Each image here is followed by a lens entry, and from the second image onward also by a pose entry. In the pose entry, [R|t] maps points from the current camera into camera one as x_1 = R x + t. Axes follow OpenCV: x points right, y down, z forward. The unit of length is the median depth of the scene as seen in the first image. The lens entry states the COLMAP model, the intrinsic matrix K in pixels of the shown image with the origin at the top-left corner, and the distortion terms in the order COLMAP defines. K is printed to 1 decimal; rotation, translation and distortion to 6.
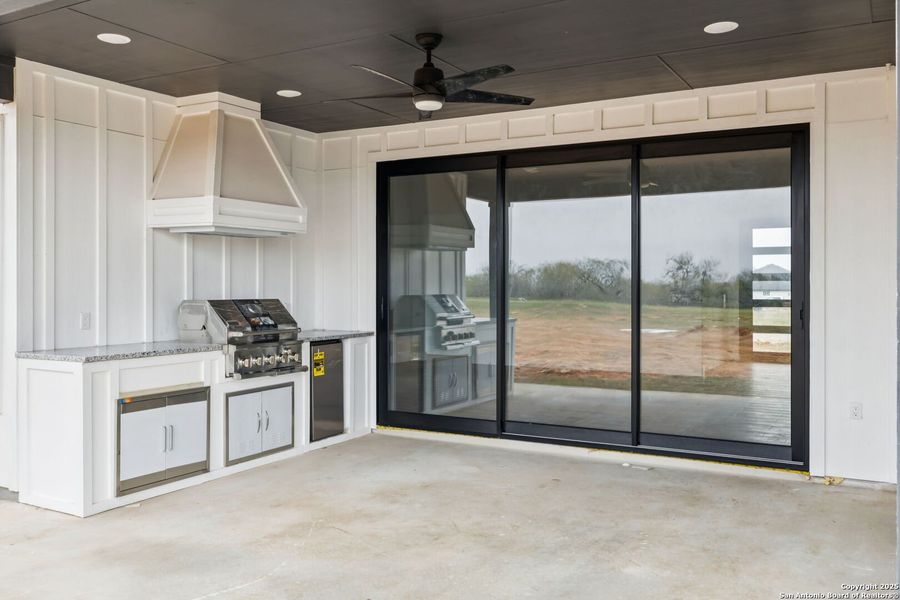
lens RADIAL K [[779.8, 0, 448.4], [0, 779.8, 285.5], [0, 0, 1]] dist [0.001938, -0.003763]
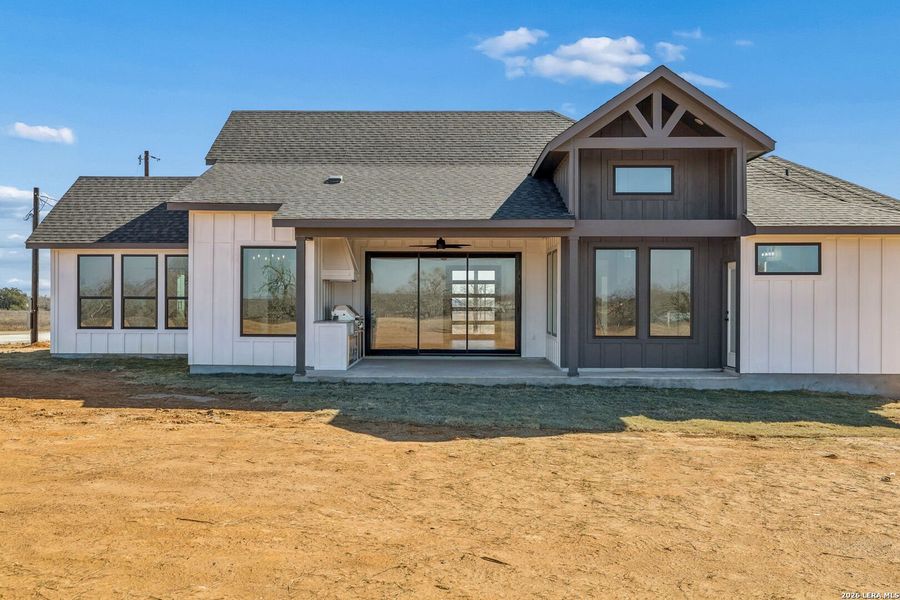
lens RADIAL K [[779.8, 0, 448.4], [0, 779.8, 285.5], [0, 0, 1]] dist [0.001938, -0.003763]
pose [[0.876955, 0.011989, 0.480424, -1.317337], [-0.003717, 0.999828, -0.018165, -0.002439], [-0.480559, 0.014144, 0.876848, -1.652821]]
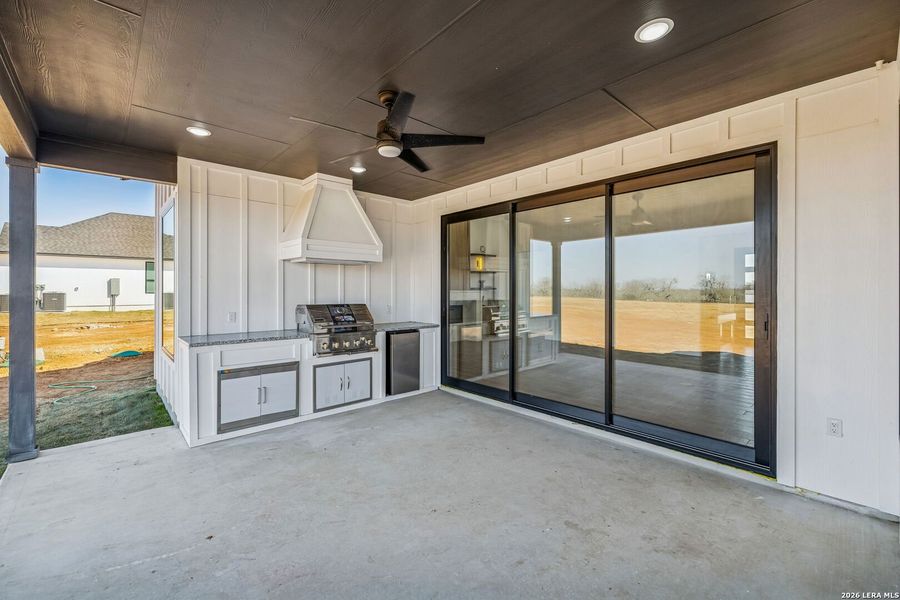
lens RADIAL K [[375.5, 0, 446.1], [0, 375.5, 292.0], [0, 0, 1]] dist [0.000892, 0.000520]
pose [[0.947747, 0.001227, -0.319021, 0.193065], [-0.000803, 0.999999, 0.001462, -0.008298], [0.319023, -0.001129, 0.947746, 0.362627]]
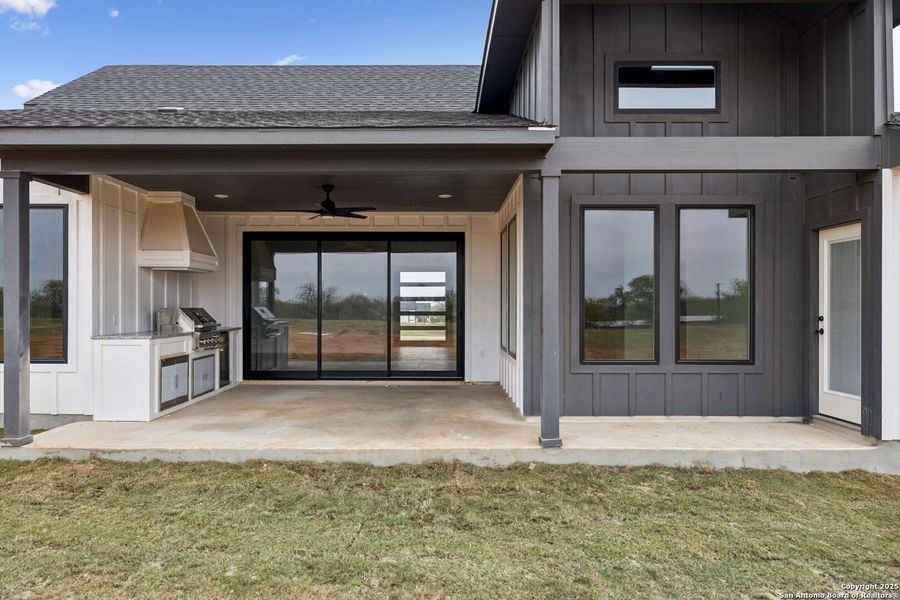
lens RADIAL K [[568.7, 0, 436.9], [0, 568.7, 304.6], [0, 0, 1]] dist [-0.004221, -0.000960]
pose [[0.871806, 0.002439, 0.489845, -0.420978], [-0.001015, 0.999994, -0.003173, 0.014533], [-0.489850, 0.002269, 0.871804, -0.424561]]
